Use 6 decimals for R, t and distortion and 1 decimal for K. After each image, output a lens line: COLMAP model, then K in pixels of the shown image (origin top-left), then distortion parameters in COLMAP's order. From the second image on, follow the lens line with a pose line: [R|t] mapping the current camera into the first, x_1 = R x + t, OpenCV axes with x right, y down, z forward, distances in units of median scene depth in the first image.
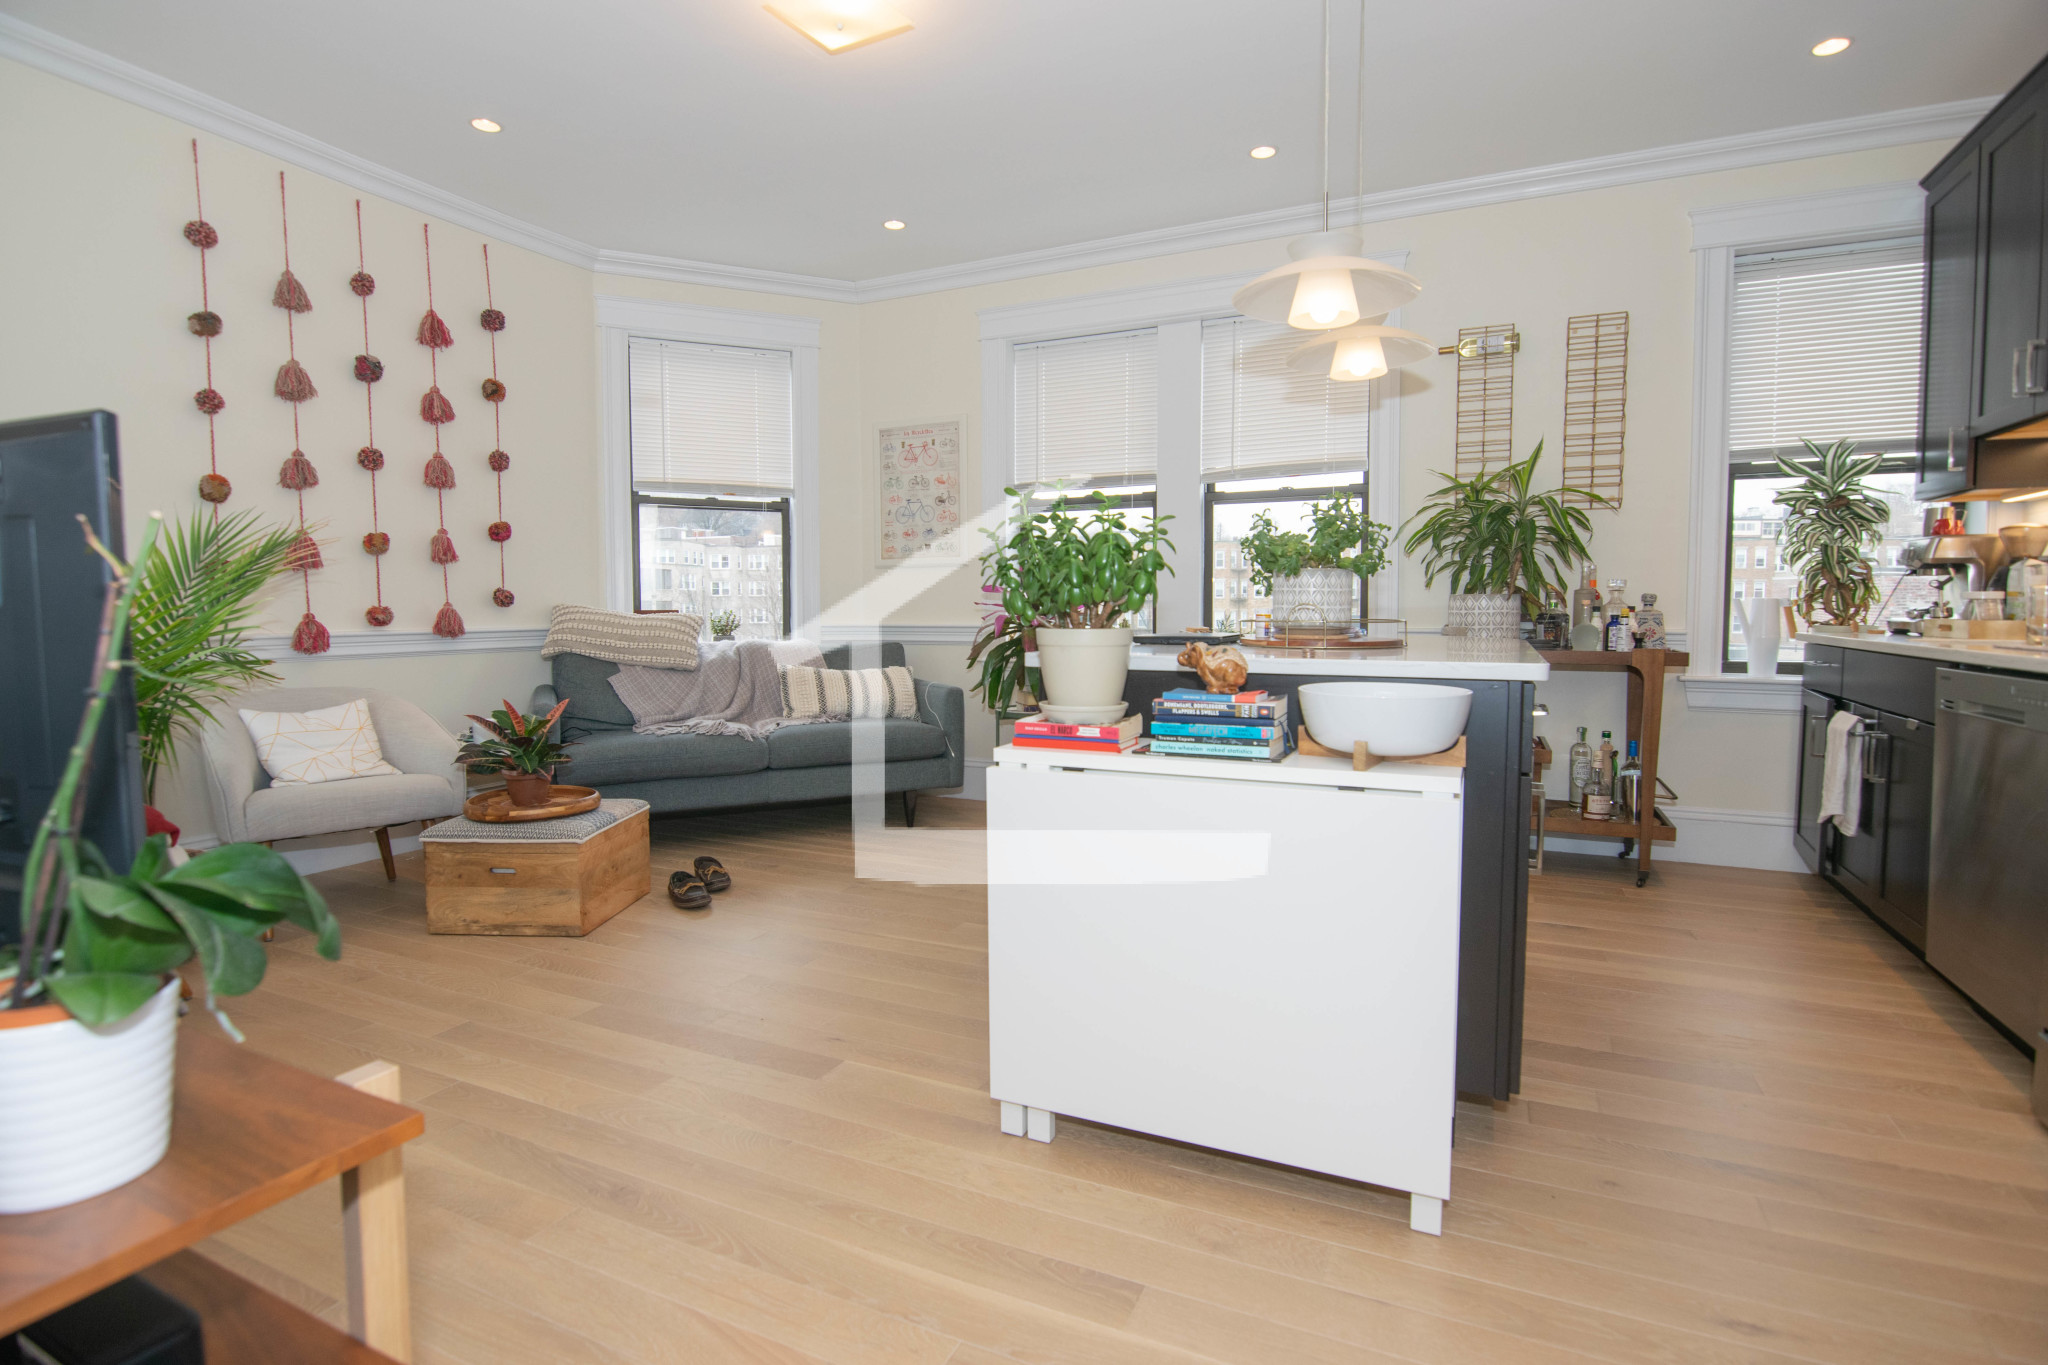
lens RADIAL K [[1010.5, 0, 1022.2], [0, 1010.5, 672.4], [0, 0, 1]] dist [-0.000834, -0.012587]
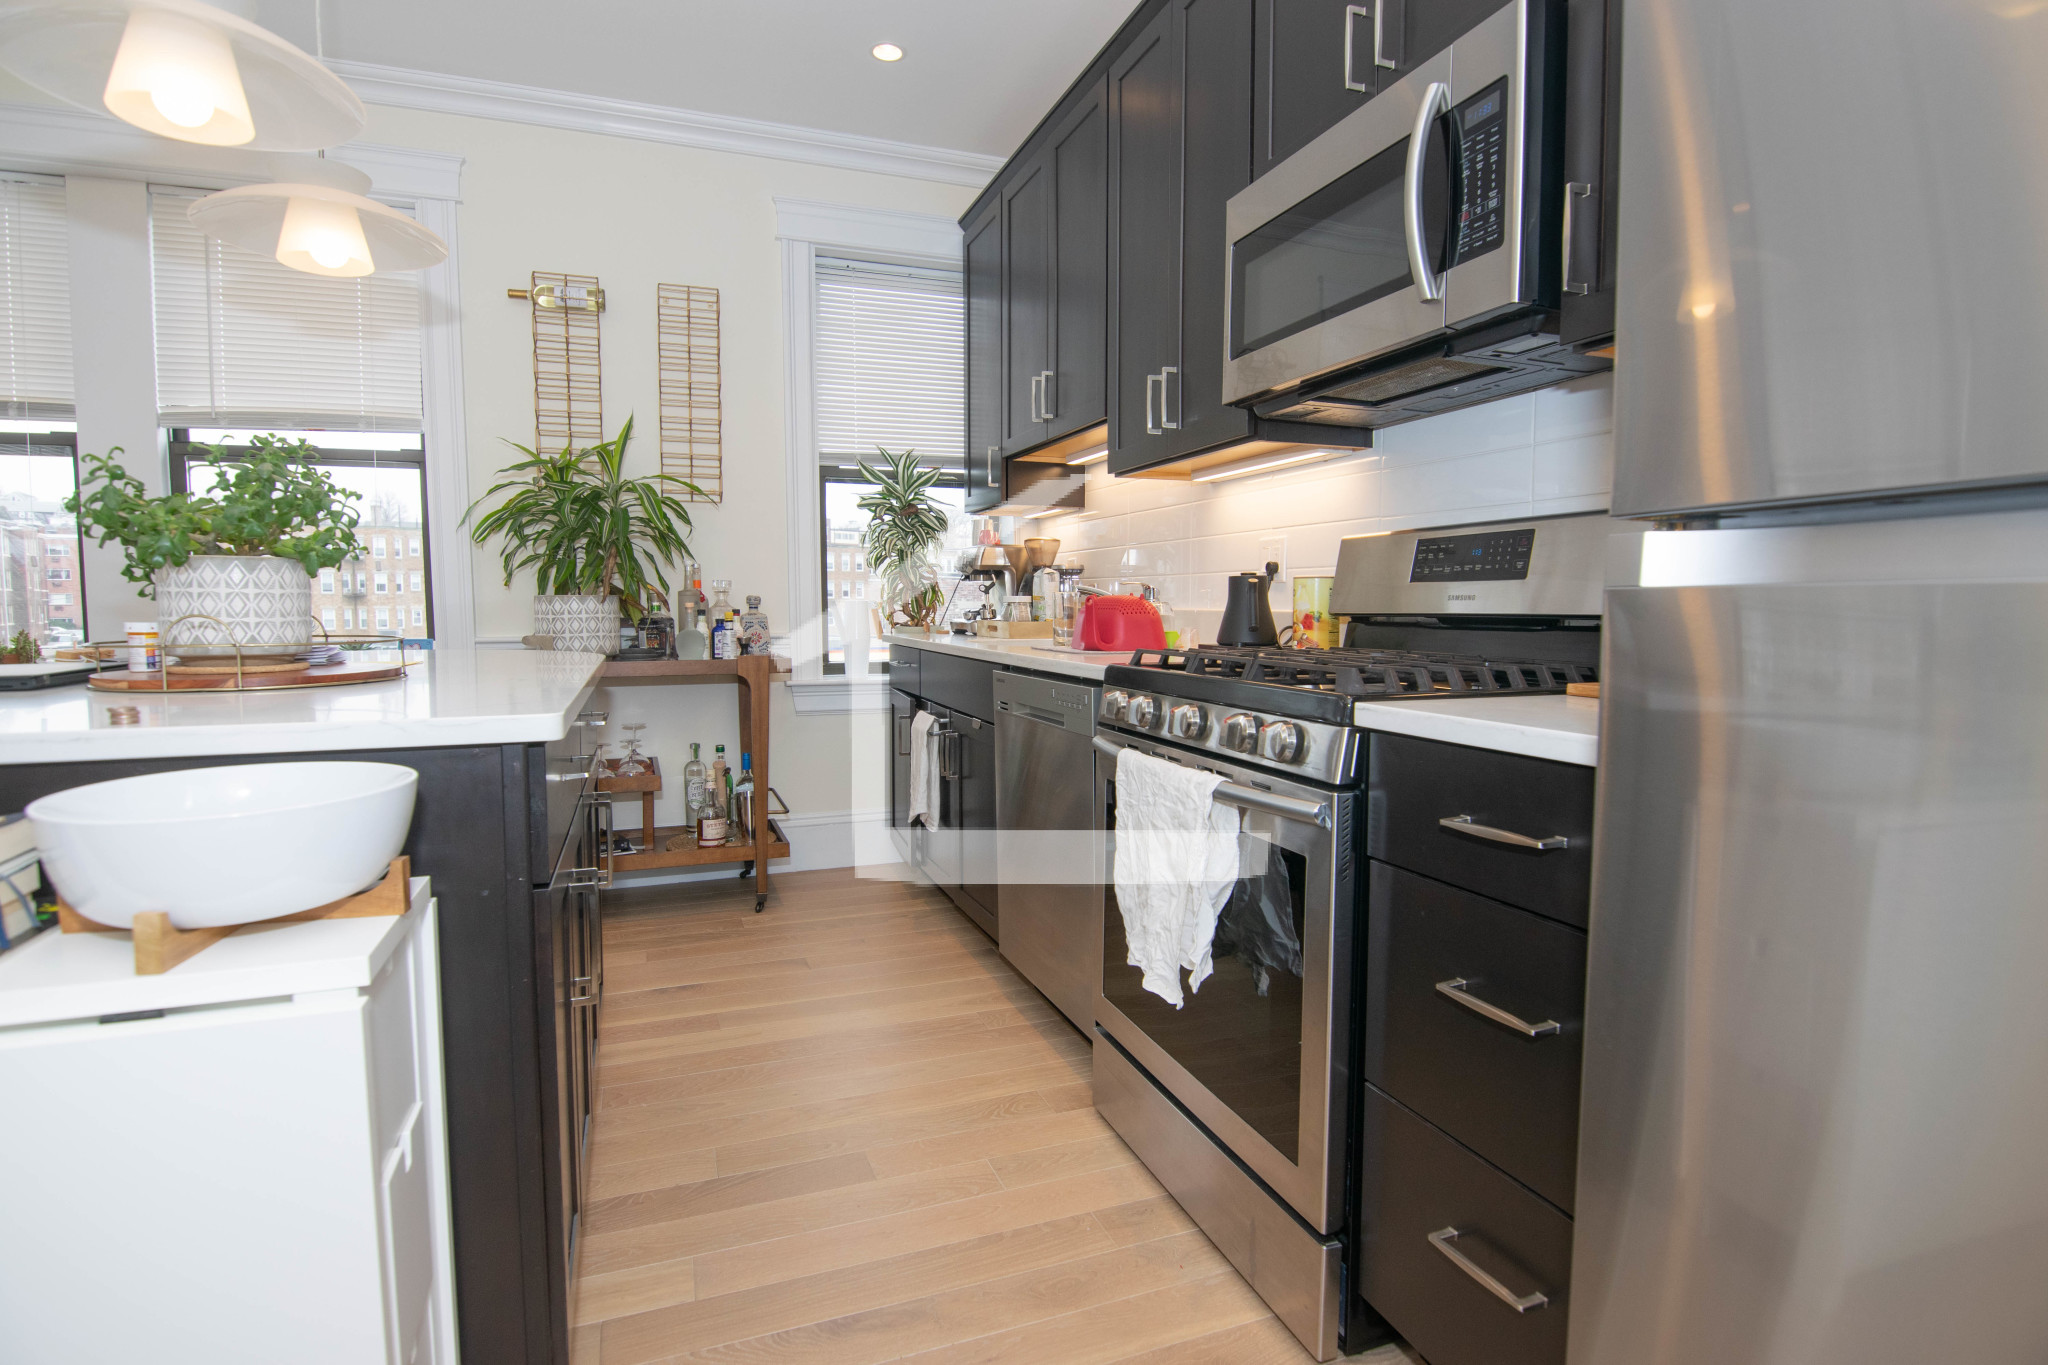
lens RADIAL K [[1010.5, 0, 1022.2], [0, 1010.5, 672.4], [0, 0, 1]] dist [-0.000834, -0.012587]
pose [[0.704147, -0.047601, 0.708457, 0.130671], [0.044955, 0.998737, 0.022424, -0.016945], [-0.708630, 0.016059, 0.705398, 0.162827]]
